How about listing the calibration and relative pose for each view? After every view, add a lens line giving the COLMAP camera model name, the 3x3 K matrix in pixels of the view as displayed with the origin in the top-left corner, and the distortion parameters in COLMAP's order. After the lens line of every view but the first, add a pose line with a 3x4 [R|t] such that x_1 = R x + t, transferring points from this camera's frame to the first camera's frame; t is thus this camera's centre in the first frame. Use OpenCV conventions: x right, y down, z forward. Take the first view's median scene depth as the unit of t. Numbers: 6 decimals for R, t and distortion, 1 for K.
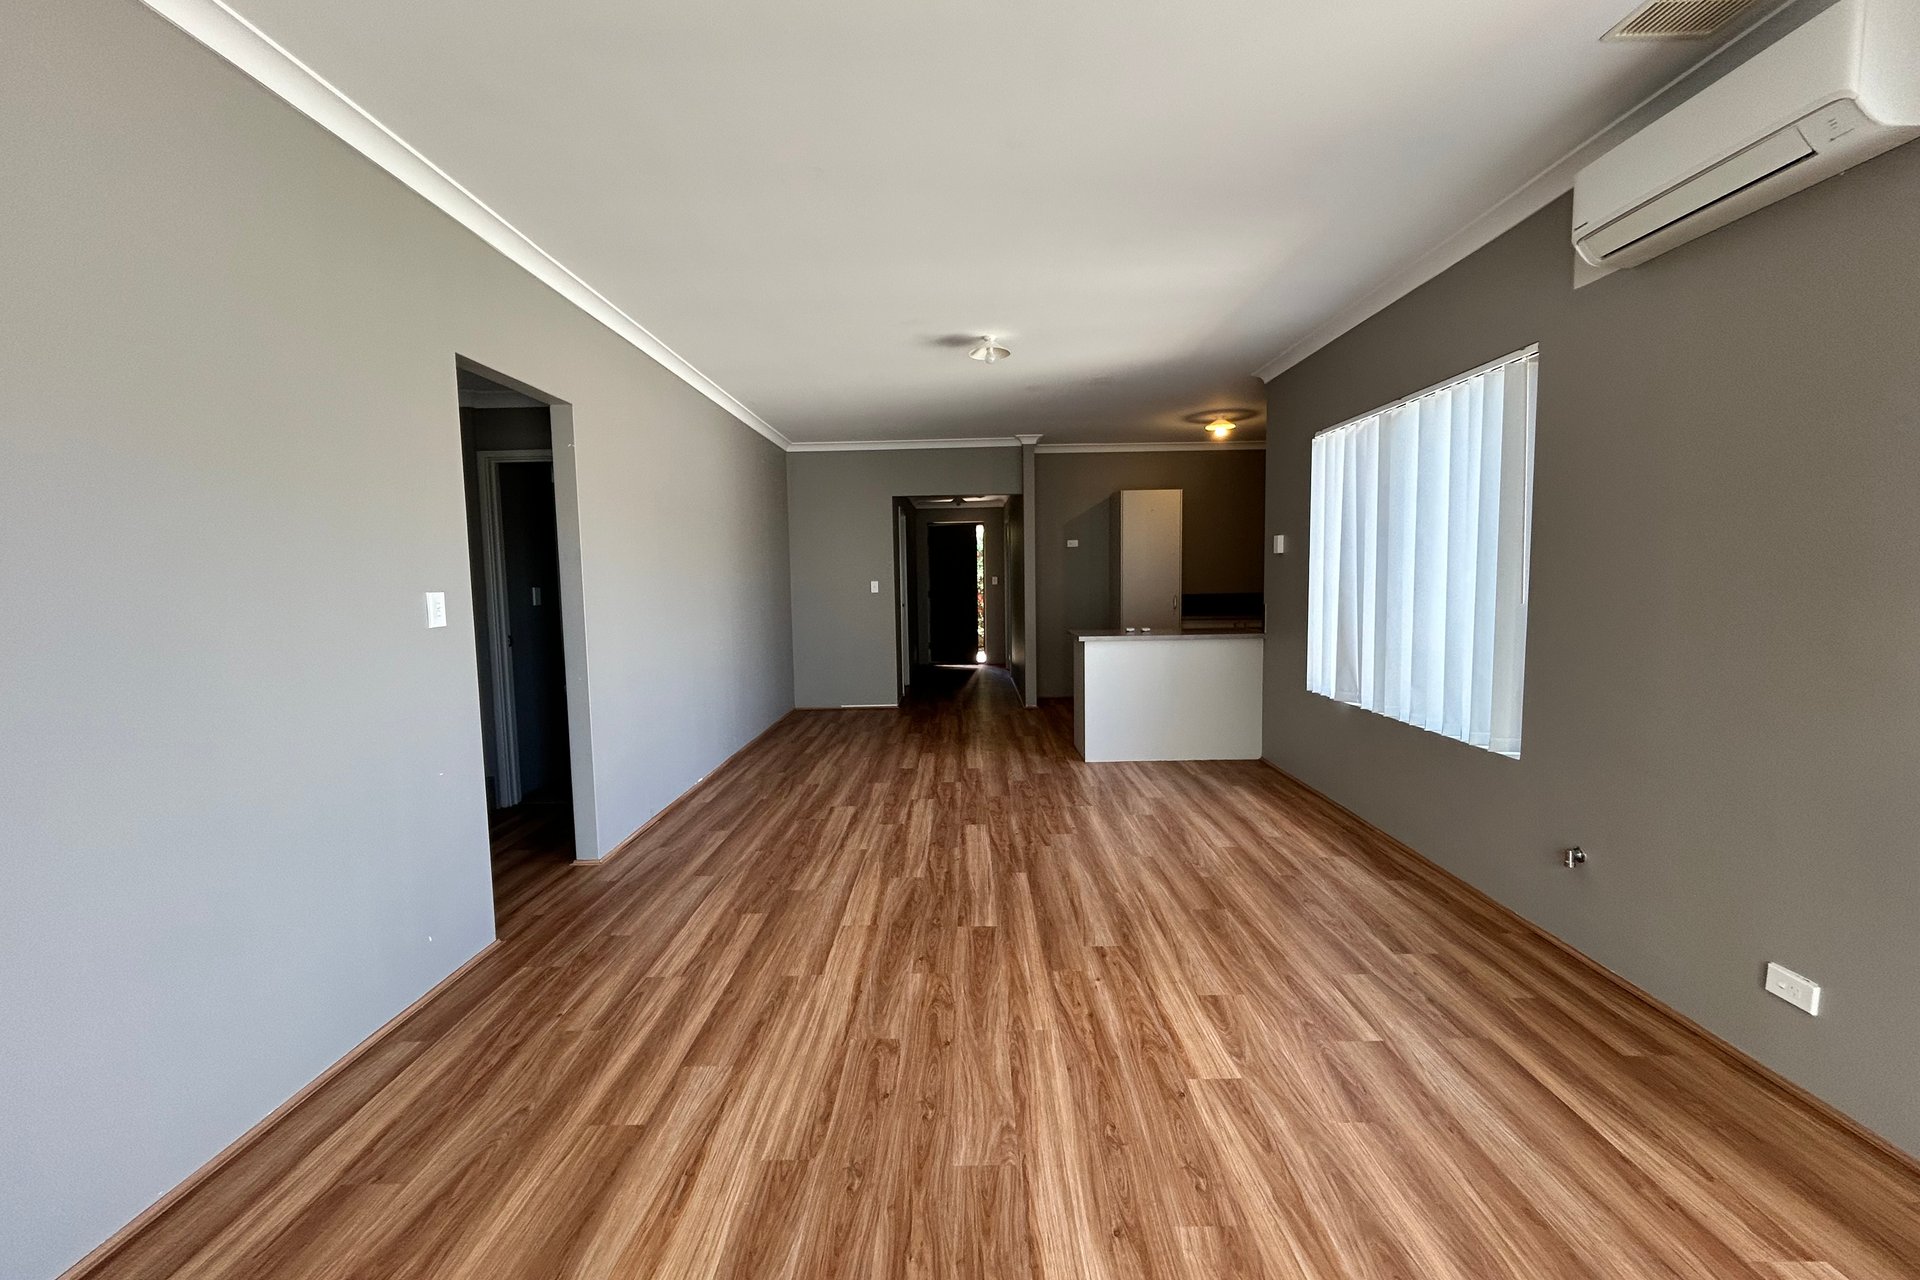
lens RADIAL K [[779.8, 0, 956.8], [0, 779.8, 636.3], [0, 0, 1]] dist [-0.006578, 0.001342]
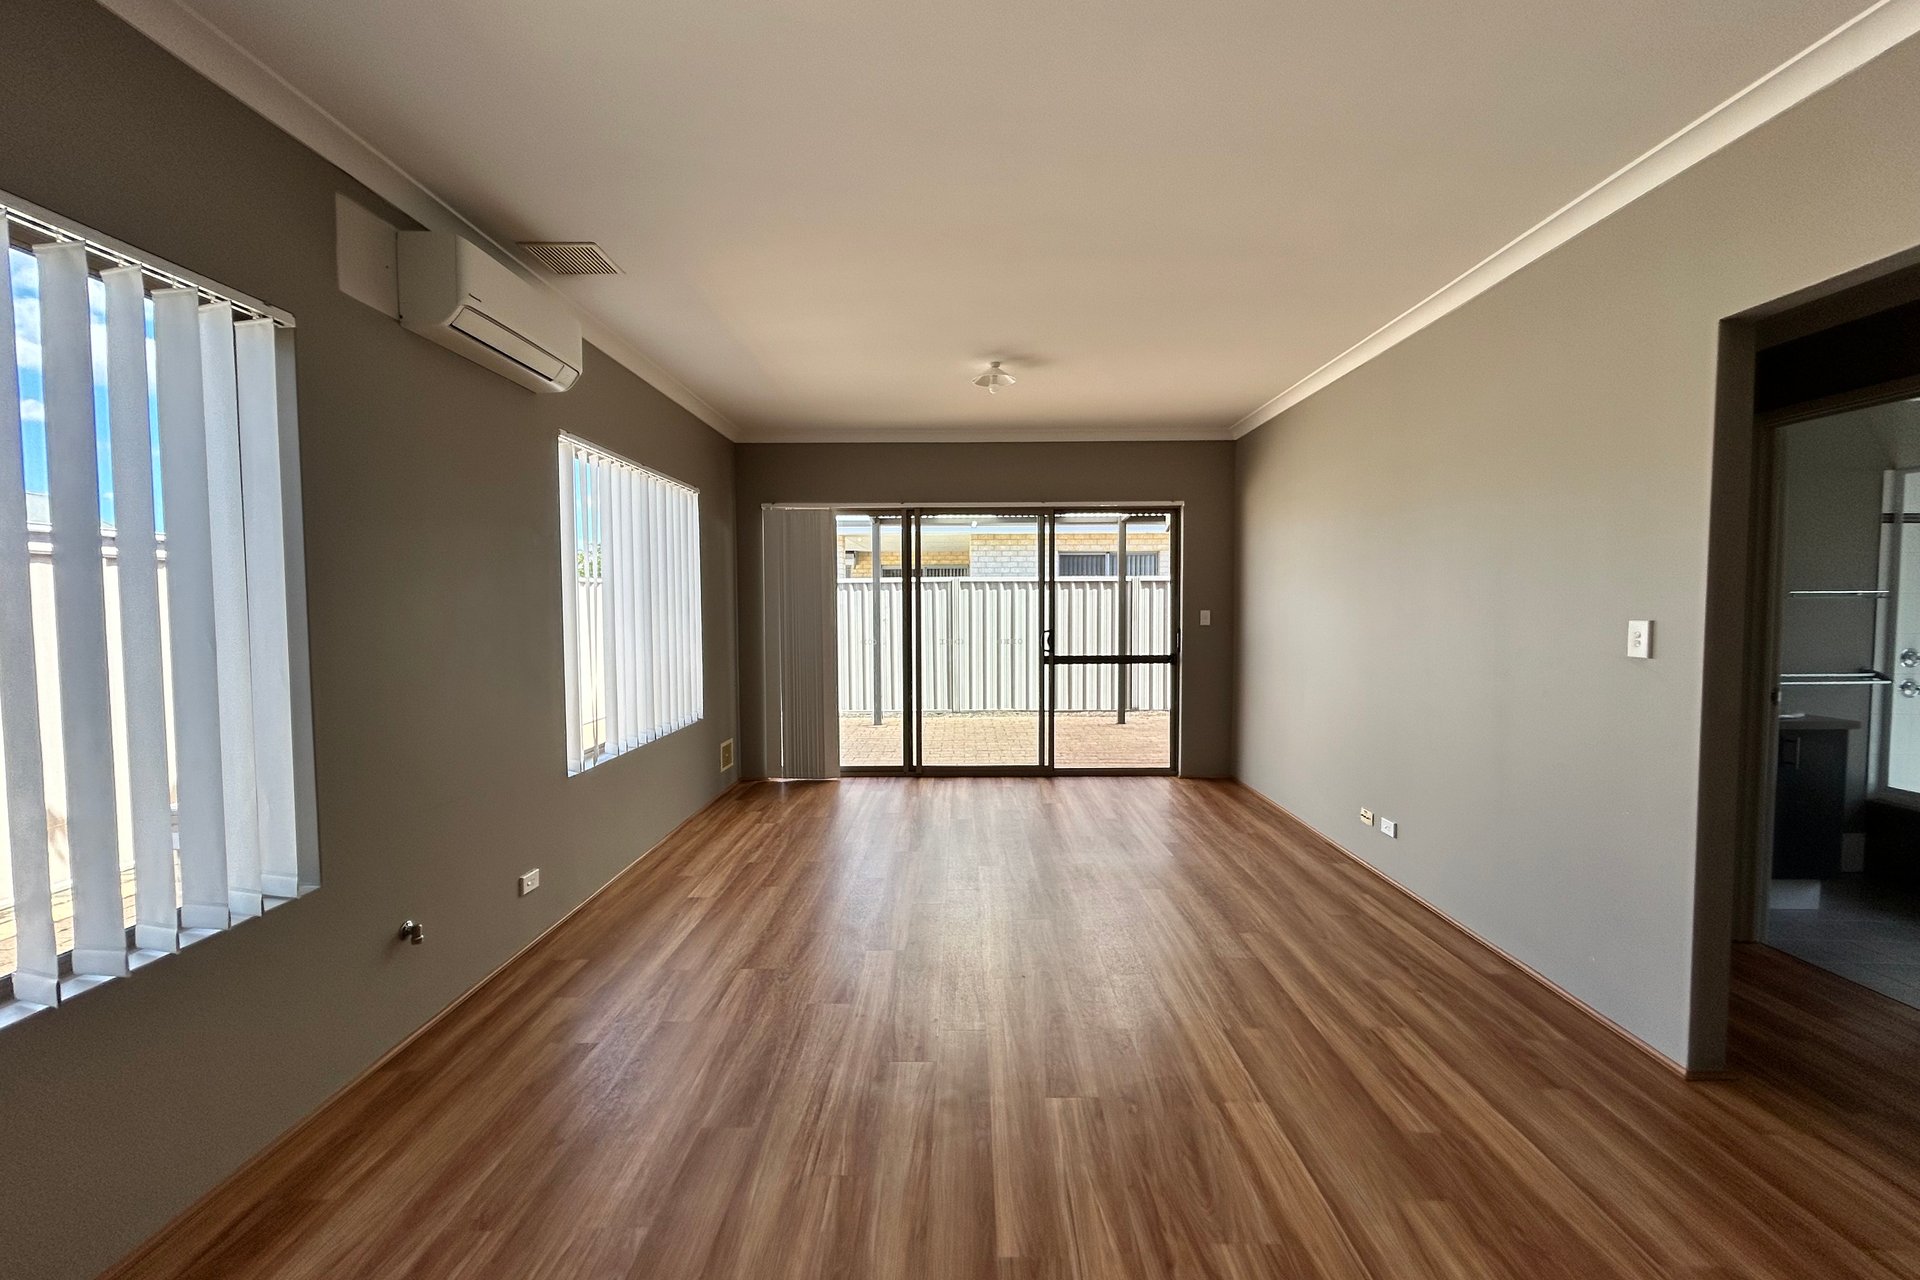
lens RADIAL K [[779.8, 0, 957.8], [0, 779.8, 641.0], [0, 0, 1]] dist [-0.006578, 0.001342]
pose [[-0.999749, 0.022366, -0.001027, 0.131926], [0.022064, 0.991970, 0.124535, -0.152436], [0.003804, 0.124481, -0.992215, 1.770991]]
